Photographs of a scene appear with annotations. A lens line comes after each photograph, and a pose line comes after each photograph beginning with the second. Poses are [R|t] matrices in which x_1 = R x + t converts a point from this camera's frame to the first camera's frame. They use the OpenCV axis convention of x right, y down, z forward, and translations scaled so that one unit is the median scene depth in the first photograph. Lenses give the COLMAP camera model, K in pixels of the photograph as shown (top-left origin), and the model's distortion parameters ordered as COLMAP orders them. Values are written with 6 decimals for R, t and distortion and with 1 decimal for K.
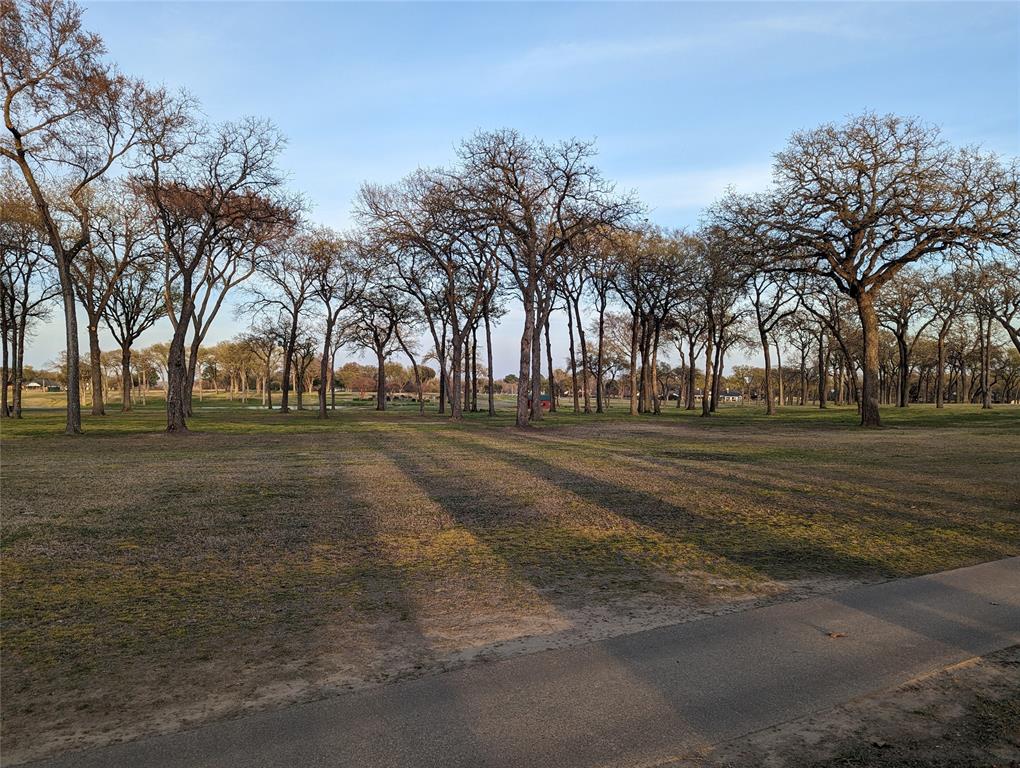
lens RADIAL K [[715.3, 0, 508.4], [0, 715.3, 387.4], [0, 0, 1]] dist [0.068376, -0.057592]
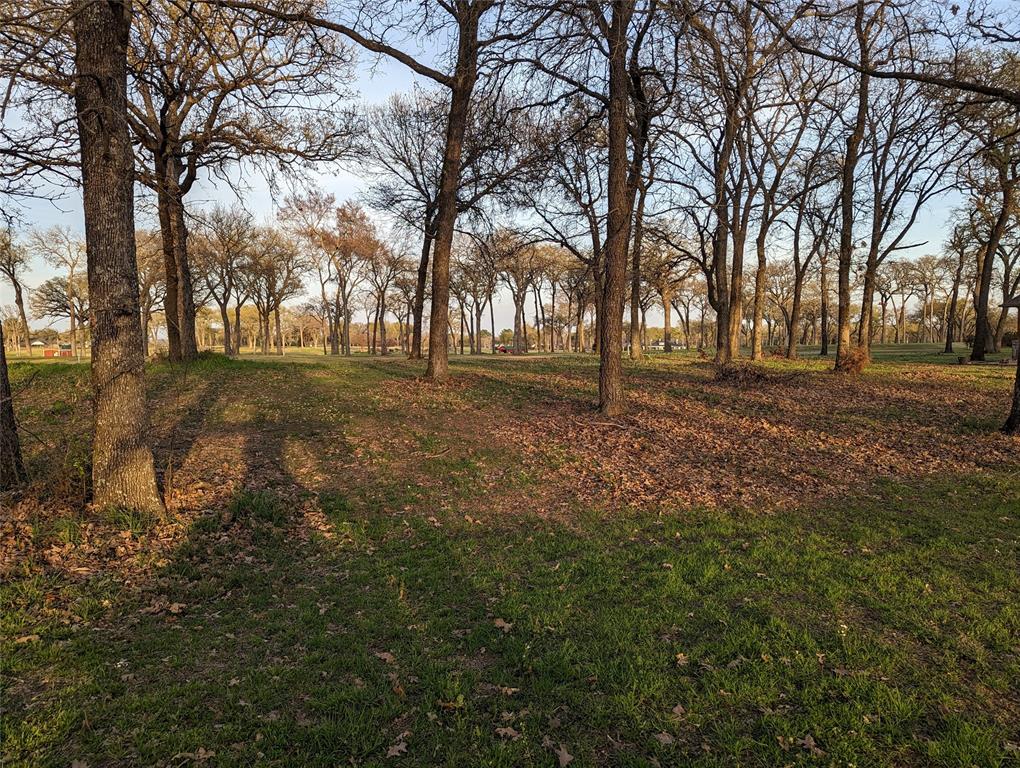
lens RADIAL K [[726.0, 0, 510.2], [0, 726.0, 397.2], [0, 0, 1]] dist [0.074779, -0.063048]
pose [[0.998418, -0.020313, 0.052429, -0.091177], [0.016168, 0.996798, 0.078306, 0.008623], [-0.053852, -0.077334, 0.995550, -0.956879]]
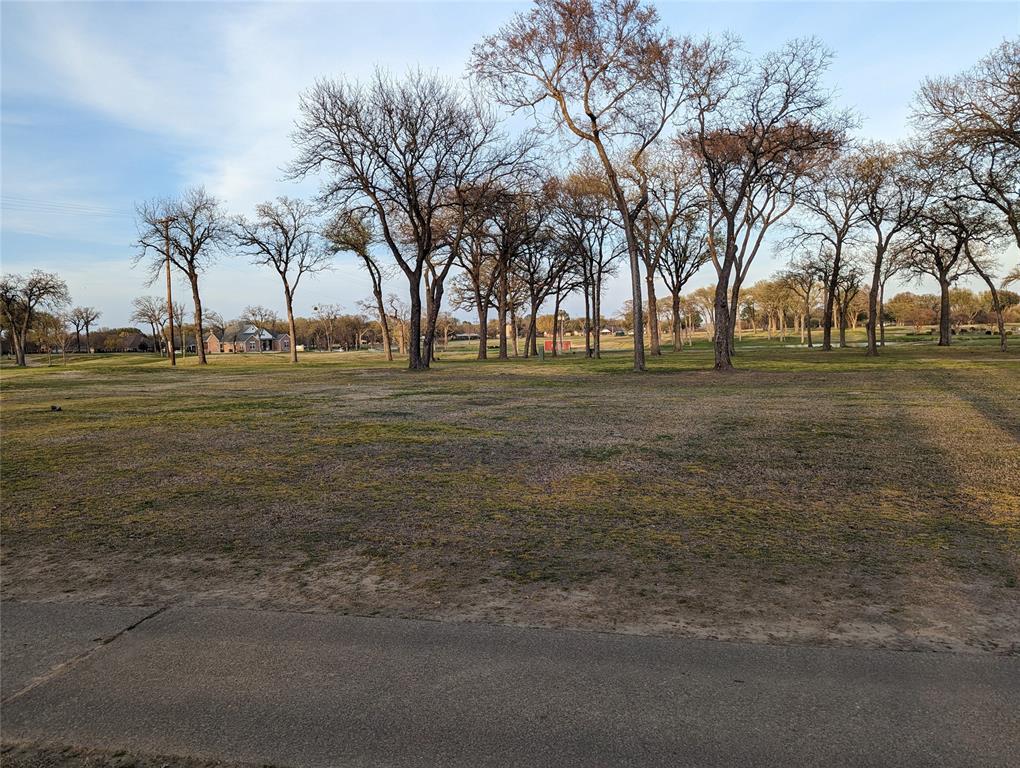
lens RADIAL K [[714.8, 0, 507.5], [0, 714.8, 384.0], [0, 0, 1]] dist [0.070892, -0.061430]
pose [[0.755825, 0.013308, -0.654638, -0.004089], [0.038947, 0.997110, 0.065236, 0.000752], [0.653614, -0.074803, 0.753122, -0.001473]]
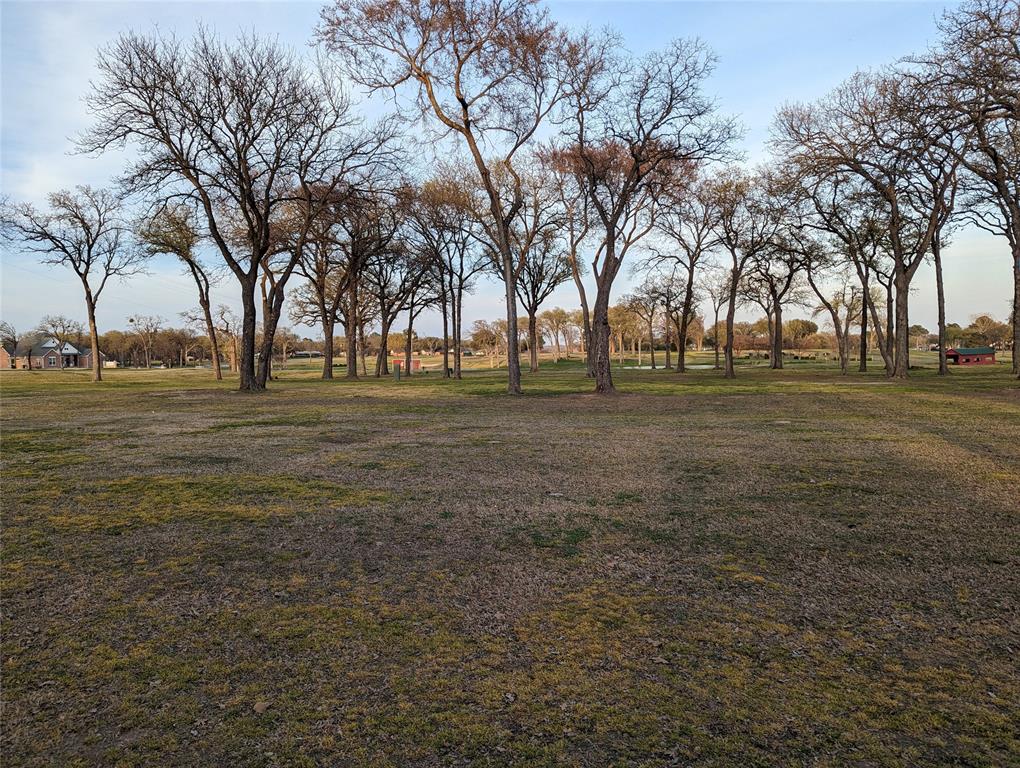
lens RADIAL K [[714.8, 0, 507.5], [0, 714.8, 384.0], [0, 0, 1]] dist [0.070892, -0.061430]
pose [[0.878016, -0.000915, -0.478630, -0.068832], [0.025552, 0.998662, 0.044964, 0.002282], [0.477949, -0.051709, 0.876864, 0.058543]]
